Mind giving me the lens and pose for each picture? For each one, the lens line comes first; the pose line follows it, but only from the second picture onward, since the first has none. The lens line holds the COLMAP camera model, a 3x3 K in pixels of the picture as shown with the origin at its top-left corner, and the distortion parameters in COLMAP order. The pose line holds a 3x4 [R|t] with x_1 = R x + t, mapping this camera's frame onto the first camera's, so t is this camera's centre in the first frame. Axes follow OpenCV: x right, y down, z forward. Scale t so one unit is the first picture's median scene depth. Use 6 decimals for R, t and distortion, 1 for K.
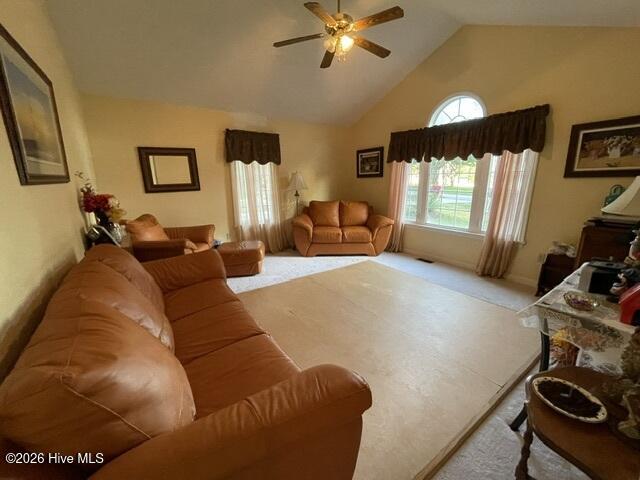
lens RADIAL K [[262.3, 0, 321.4], [0, 262.3, 241.3], [0, 0, 1]] dist [-0.000635, 0.000666]
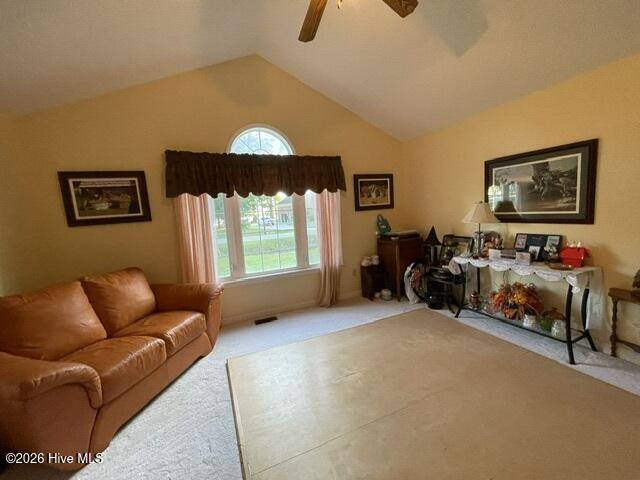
lens RADIAL K [[262.3, 0, 323.2], [0, 262.3, 240.3], [0, 0, 1]] dist [-0.000635, 0.000666]
pose [[0.201717, -0.118815, 0.972210, -0.311768], [0.279803, 0.958240, 0.059053, -0.156593], [-0.938627, 0.260115, 0.226538, 0.616940]]
